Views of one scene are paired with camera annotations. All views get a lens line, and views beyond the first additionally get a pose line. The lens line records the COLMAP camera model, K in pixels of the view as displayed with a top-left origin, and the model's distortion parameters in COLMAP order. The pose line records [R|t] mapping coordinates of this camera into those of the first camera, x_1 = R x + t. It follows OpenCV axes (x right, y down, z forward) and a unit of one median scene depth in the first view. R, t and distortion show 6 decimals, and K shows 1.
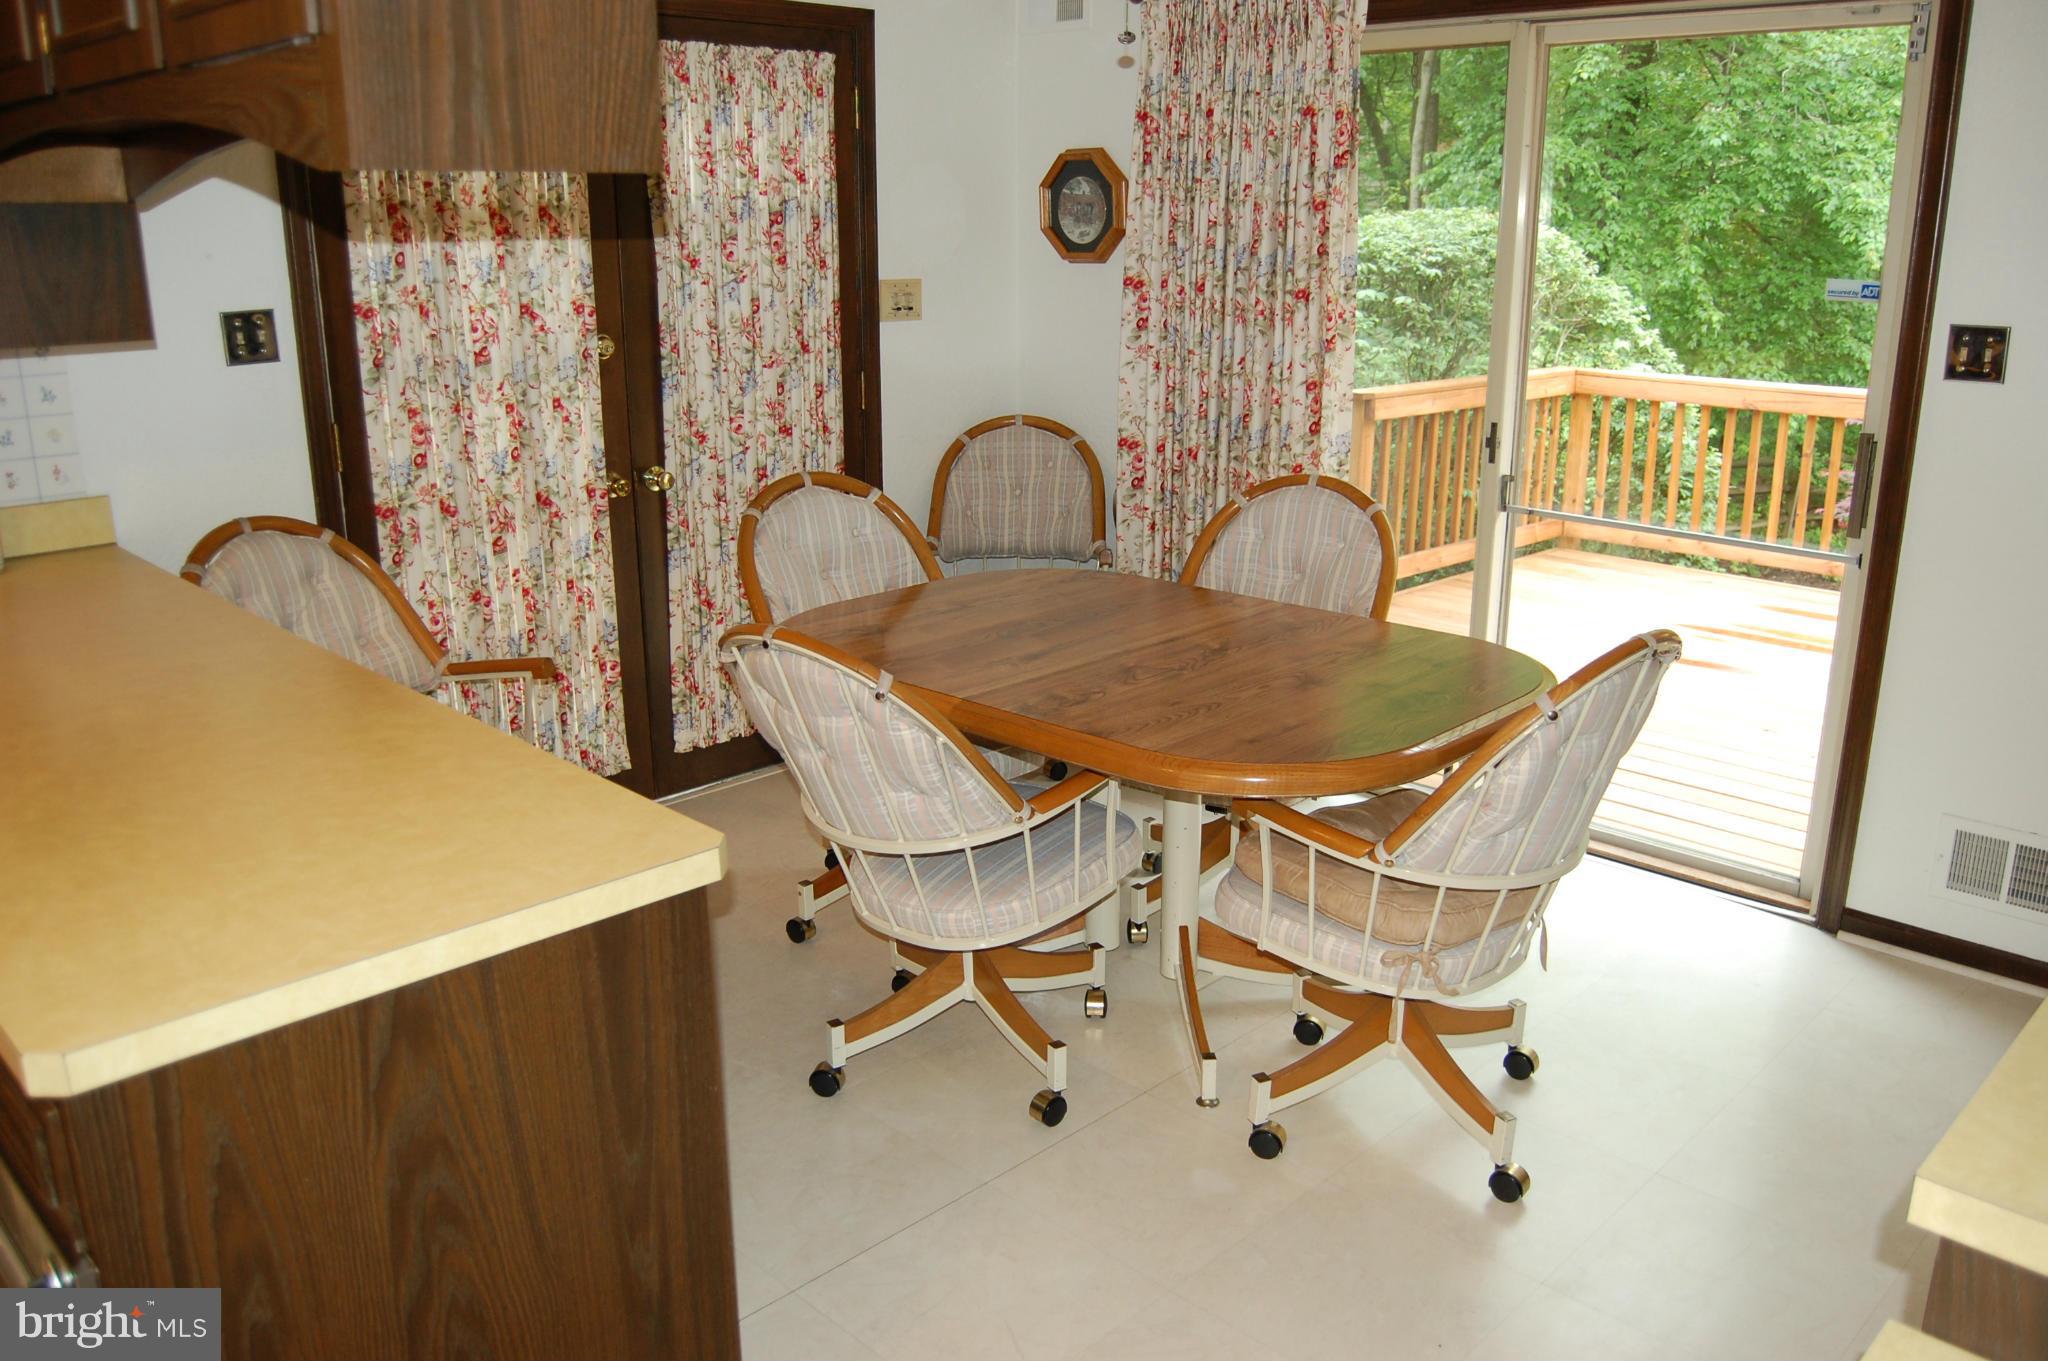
lens RADIAL K [[1604.3, 0, 1055.9], [0, 1604.3, 685.2], [0, 0, 1]] dist [-0.105789, 0.054808]
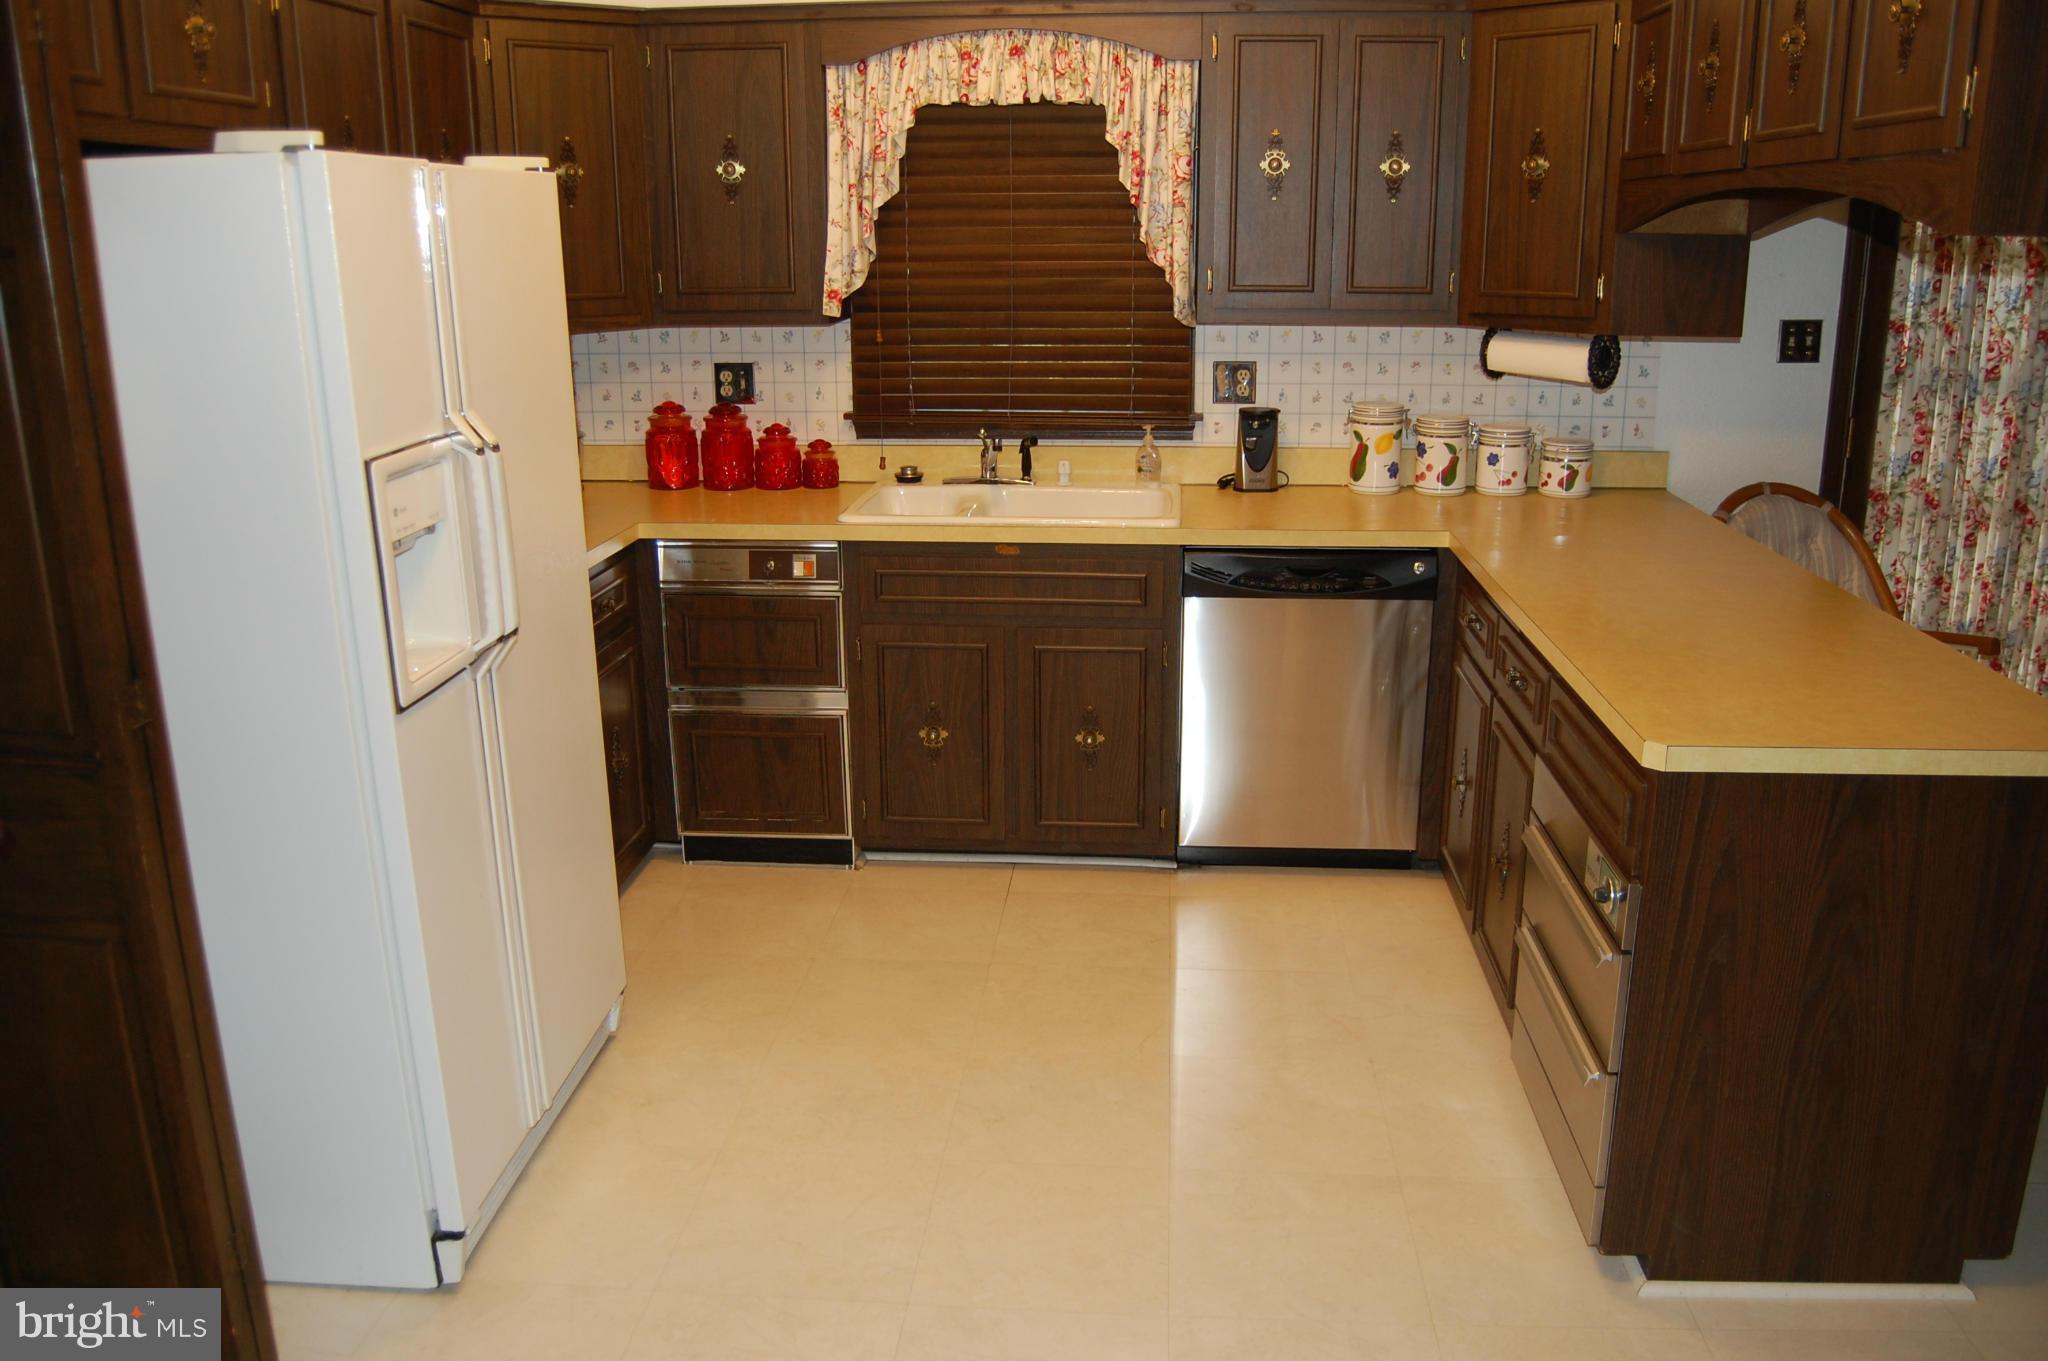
lens RADIAL K [[1604.3, 0, 1055.9], [0, 1604.3, 685.2], [0, 0, 1]] dist [-0.105789, 0.054808]
pose [[0.650454, 0.201414, -0.732354, 0.061949], [-0.207276, 0.974673, 0.083961, 0.057992], [0.730716, 0.097187, 0.675728, -0.232376]]
